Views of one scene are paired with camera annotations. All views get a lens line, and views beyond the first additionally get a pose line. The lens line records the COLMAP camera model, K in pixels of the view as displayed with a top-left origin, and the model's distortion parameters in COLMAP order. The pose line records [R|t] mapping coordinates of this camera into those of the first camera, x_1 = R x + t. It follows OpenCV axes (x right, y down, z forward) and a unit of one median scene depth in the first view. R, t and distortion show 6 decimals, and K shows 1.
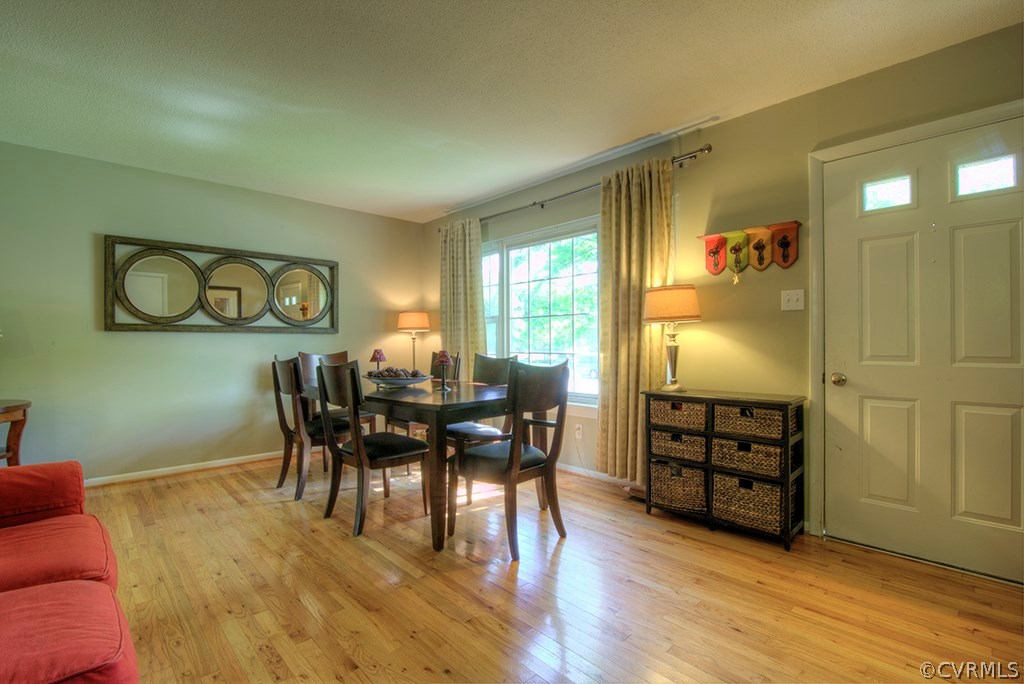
lens RADIAL K [[479.1, 0, 512.0], [0, 479.1, 342.0], [0, 0, 1]] dist [-0.013733, 0.000622]
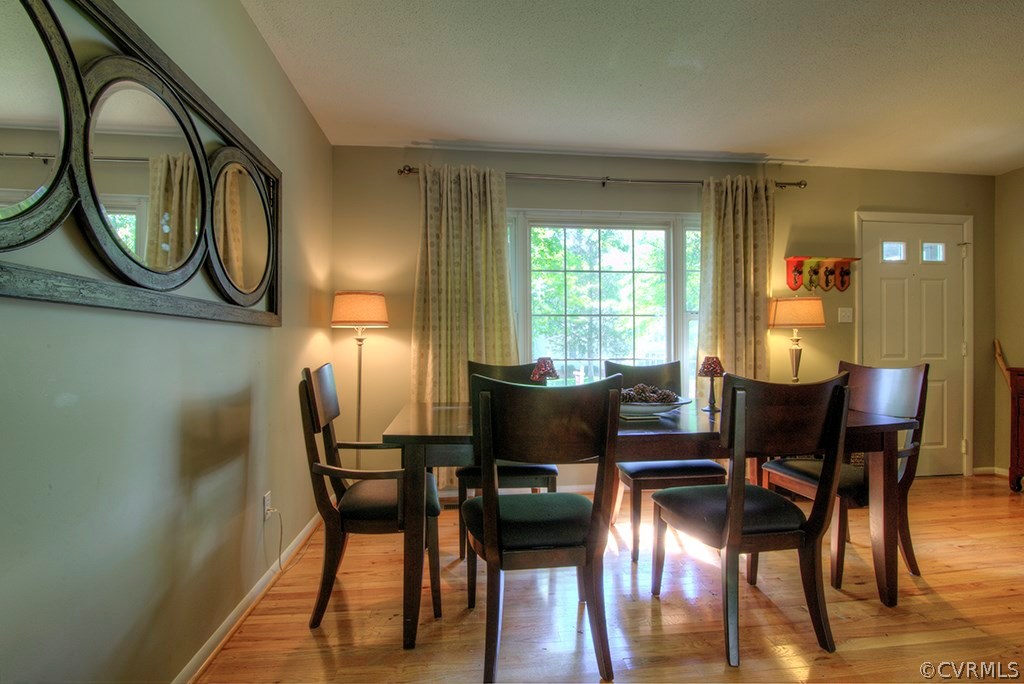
lens RADIAL K [[436.7, 0, 510.1], [0, 436.7, 349.5], [0, 0, 1]] dist [-0.009570, 0.000066]
pose [[0.597319, -0.003304, 0.801997, -0.902304], [0.000896, 0.999994, 0.003452, 0.005052], [-0.802003, -0.001343, 0.597318, 0.935687]]
